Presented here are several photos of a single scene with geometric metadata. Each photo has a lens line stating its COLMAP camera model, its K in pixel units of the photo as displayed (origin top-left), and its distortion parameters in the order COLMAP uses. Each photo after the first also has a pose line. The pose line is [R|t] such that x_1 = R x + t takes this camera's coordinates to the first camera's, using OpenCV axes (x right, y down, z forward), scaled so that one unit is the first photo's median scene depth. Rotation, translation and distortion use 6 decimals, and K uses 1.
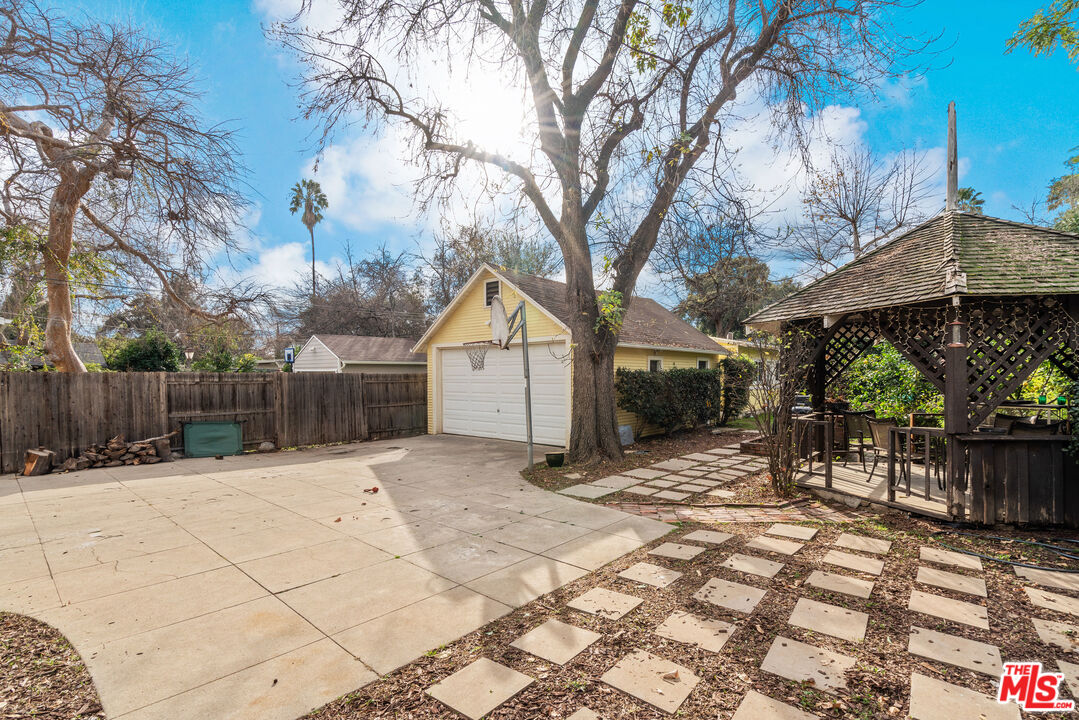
lens RADIAL K [[512.1, 0, 541.1], [0, 512.1, 372.0], [0, 0, 1]] dist [-0.000542, 0.000167]
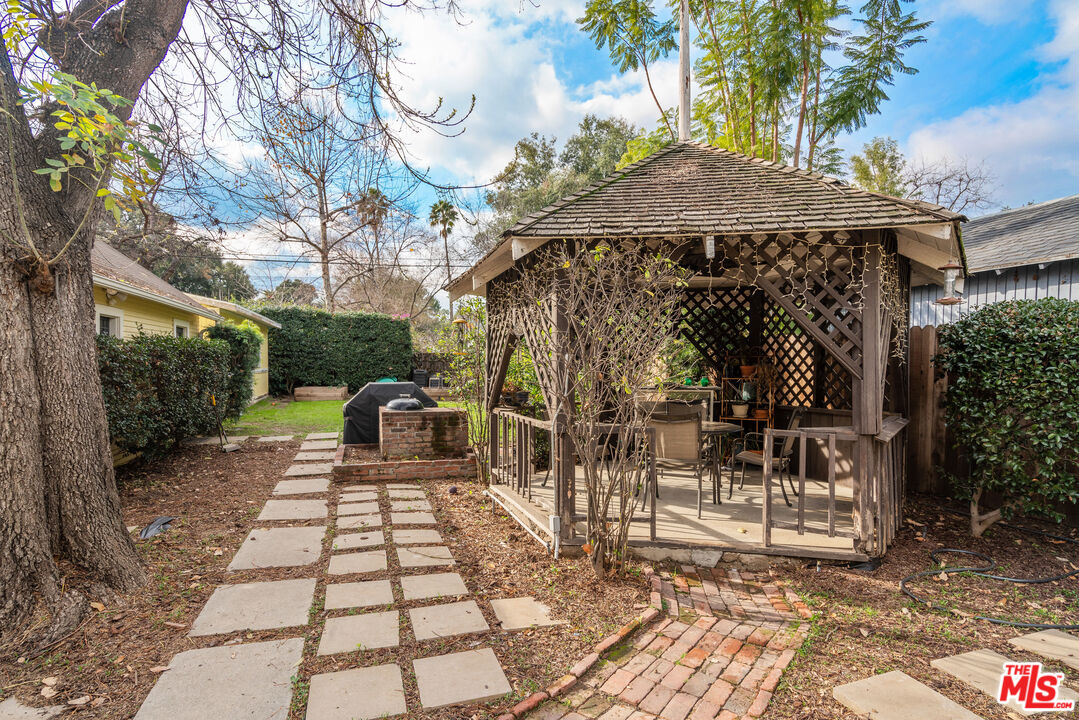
lens RADIAL K [[543.0, 0, 537.6], [0, 543.0, 379.2], [0, 0, 1]] dist [-0.000335, -0.000041]
pose [[0.504826, -0.019388, 0.863003, -0.038225], [-0.020855, 0.999182, 0.034647, 0.024755], [-0.862969, -0.035489, 0.504009, 0.827138]]
